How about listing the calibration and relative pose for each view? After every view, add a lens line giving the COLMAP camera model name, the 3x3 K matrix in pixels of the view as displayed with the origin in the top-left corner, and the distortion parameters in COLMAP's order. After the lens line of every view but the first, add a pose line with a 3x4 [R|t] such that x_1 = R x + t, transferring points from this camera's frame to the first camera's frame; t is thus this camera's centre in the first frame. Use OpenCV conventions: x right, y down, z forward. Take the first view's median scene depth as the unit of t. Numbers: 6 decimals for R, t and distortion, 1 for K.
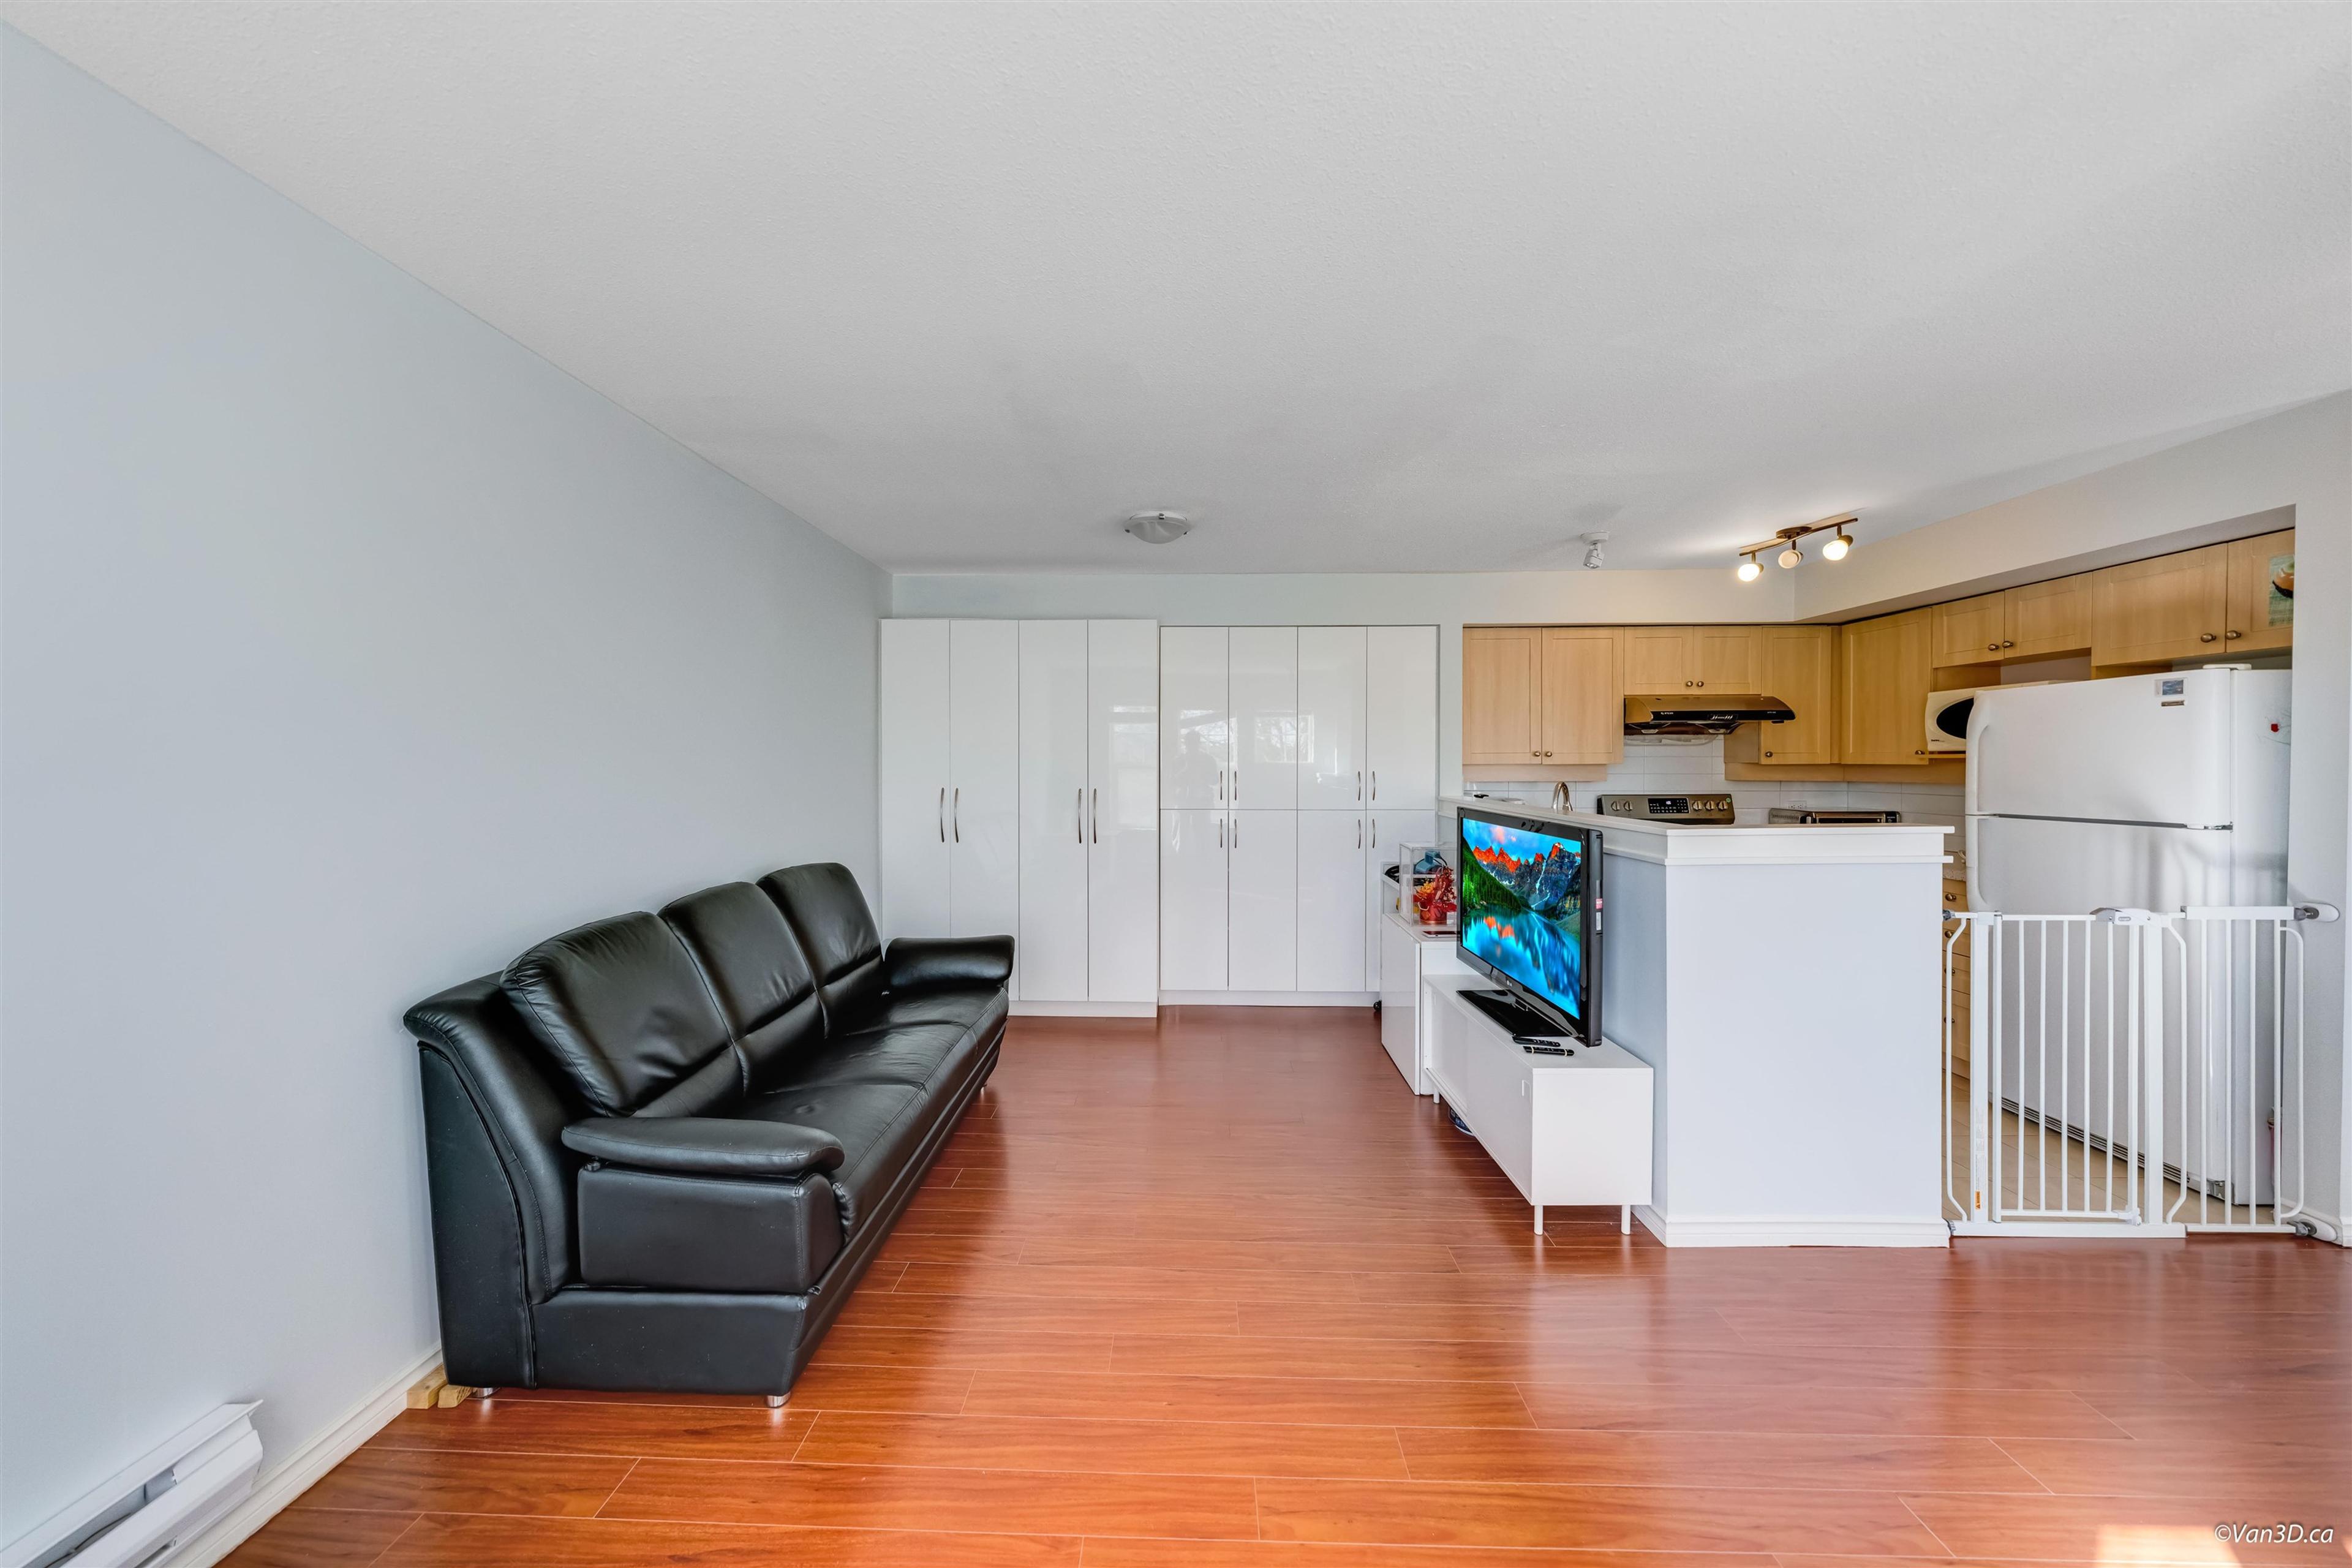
lens RADIAL K [[805.3, 0, 1167.9], [0, 805.3, 768.6], [0, 0, 1]] dist [0.029905, -0.000013]
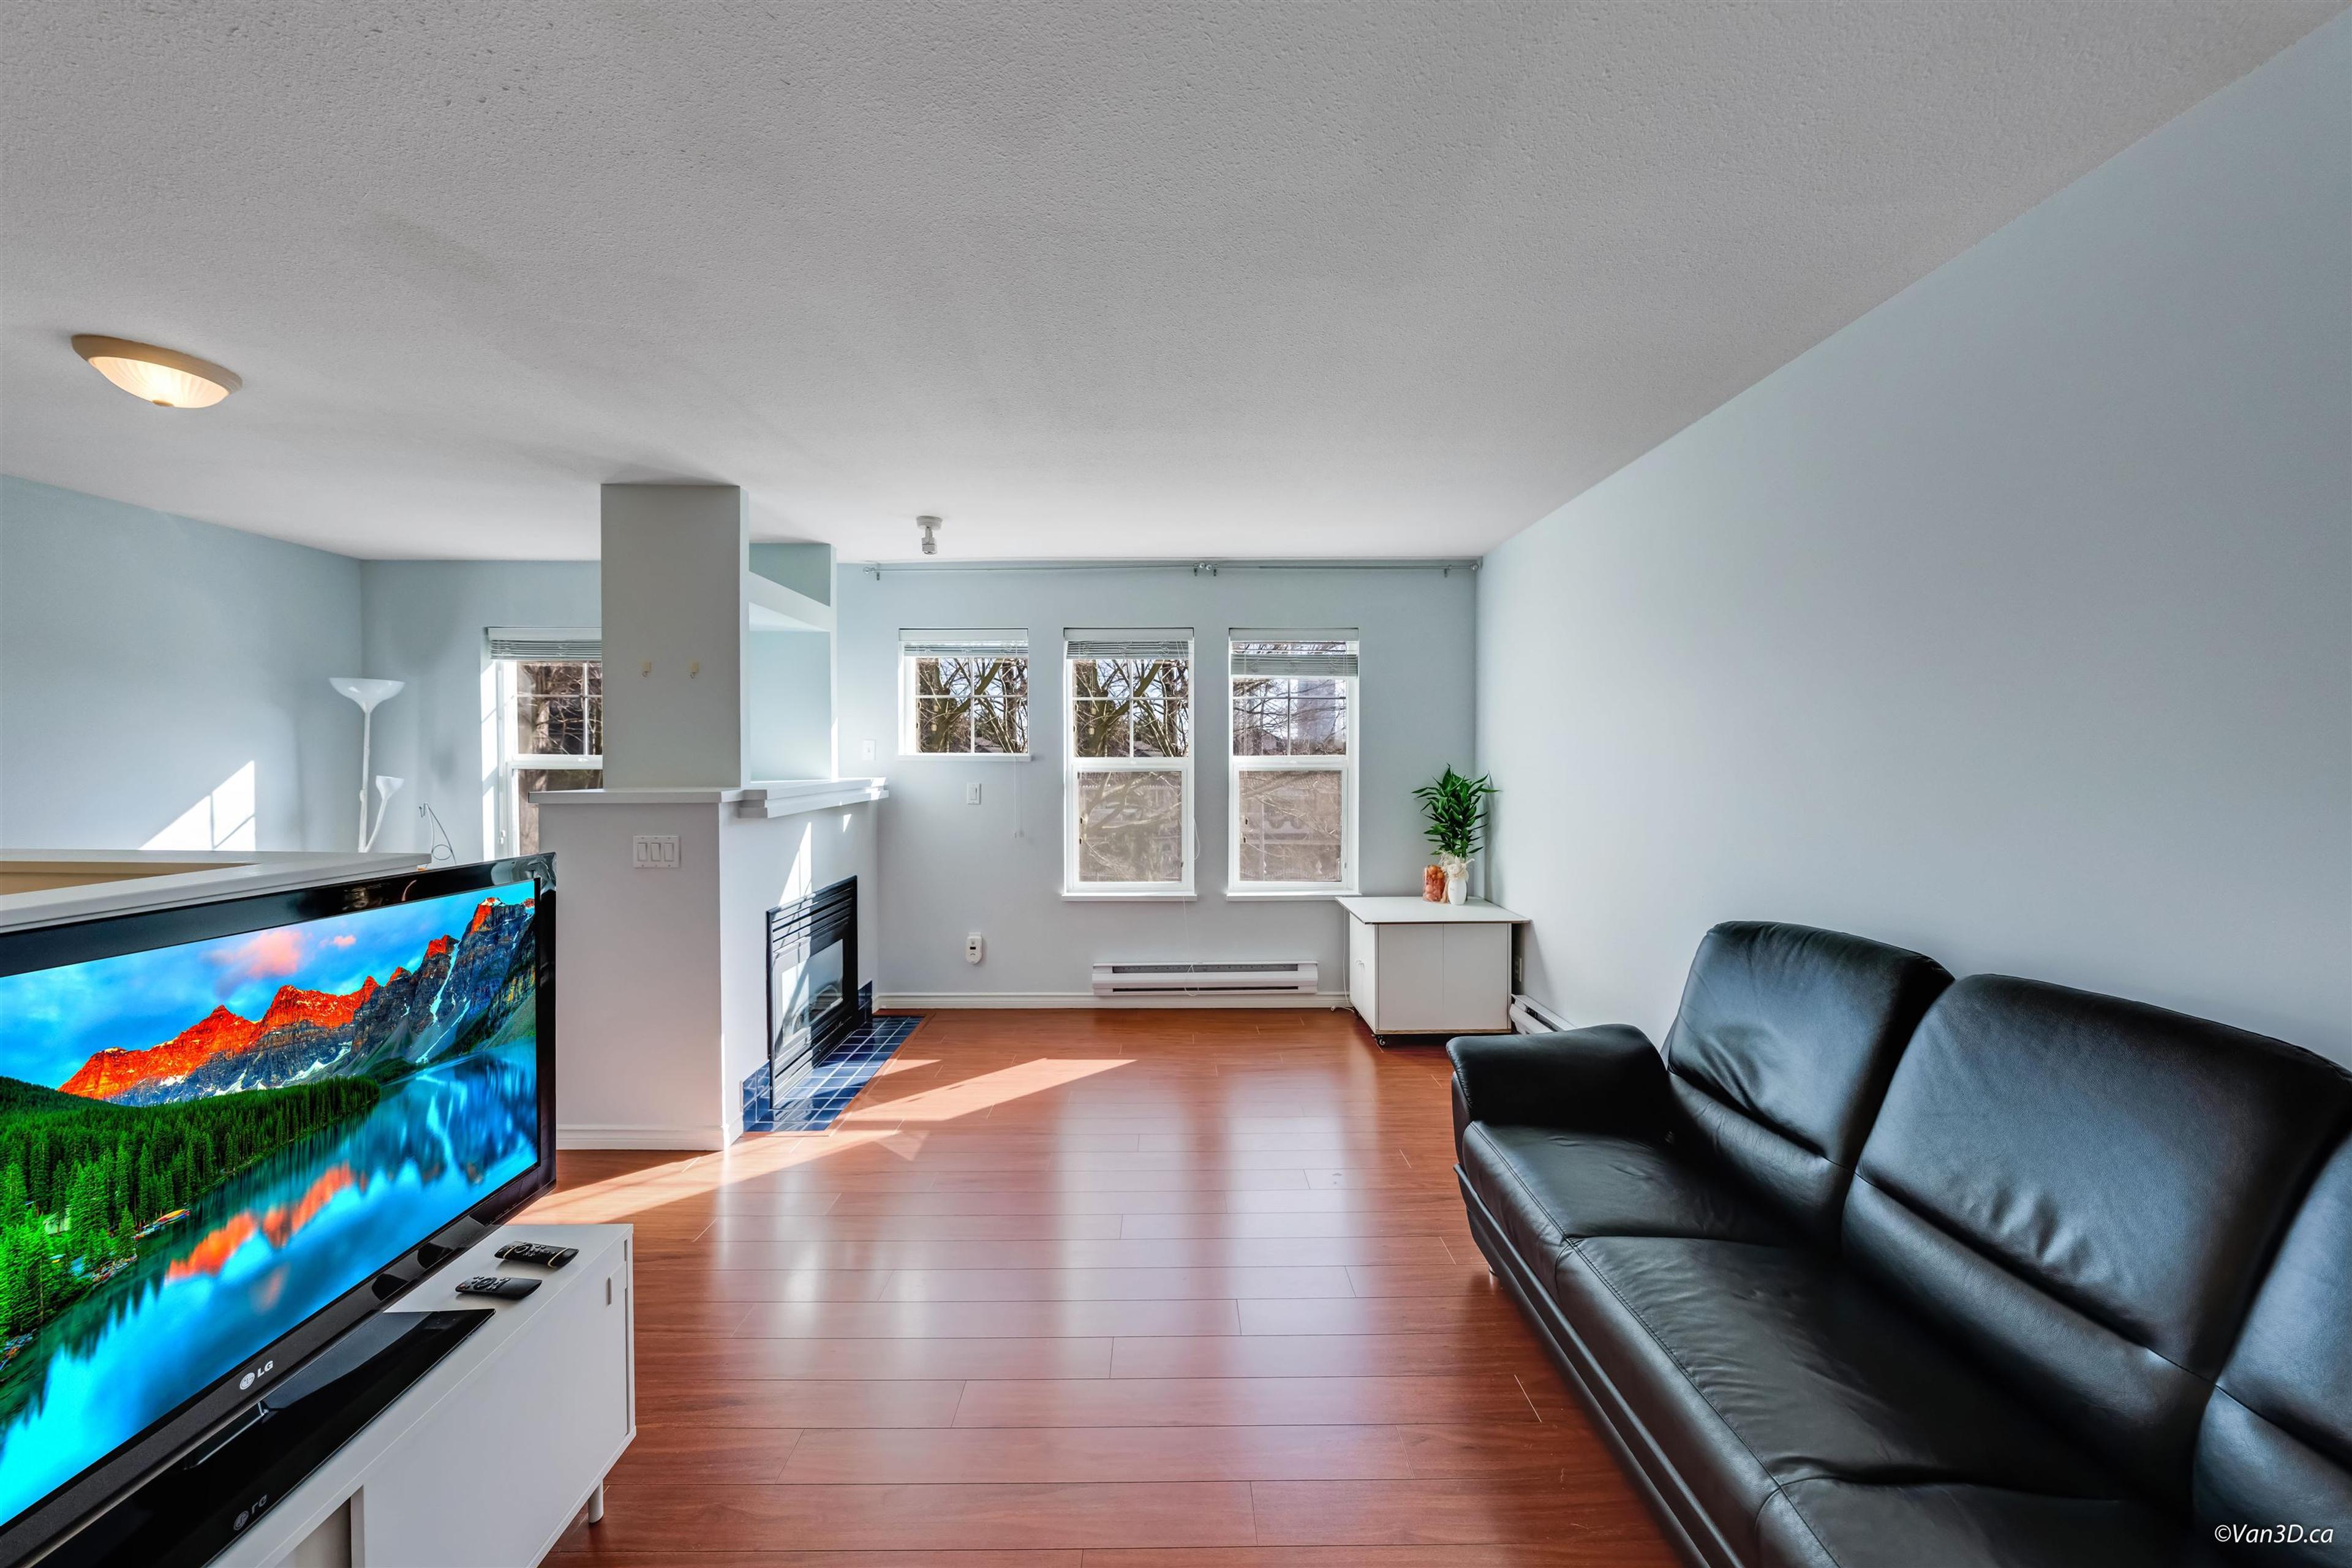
lens RADIAL K [[805.3, 0, 1173.0], [0, 805.3, 759.9], [0, 0, 1]] dist [0.029905, -0.000013]
pose [[-0.999666, 0.003048, -0.025646, 0.037835], [0.002729, 0.999918, 0.012480, -0.009583], [0.025682, 0.012406, -0.999593, 1.947501]]
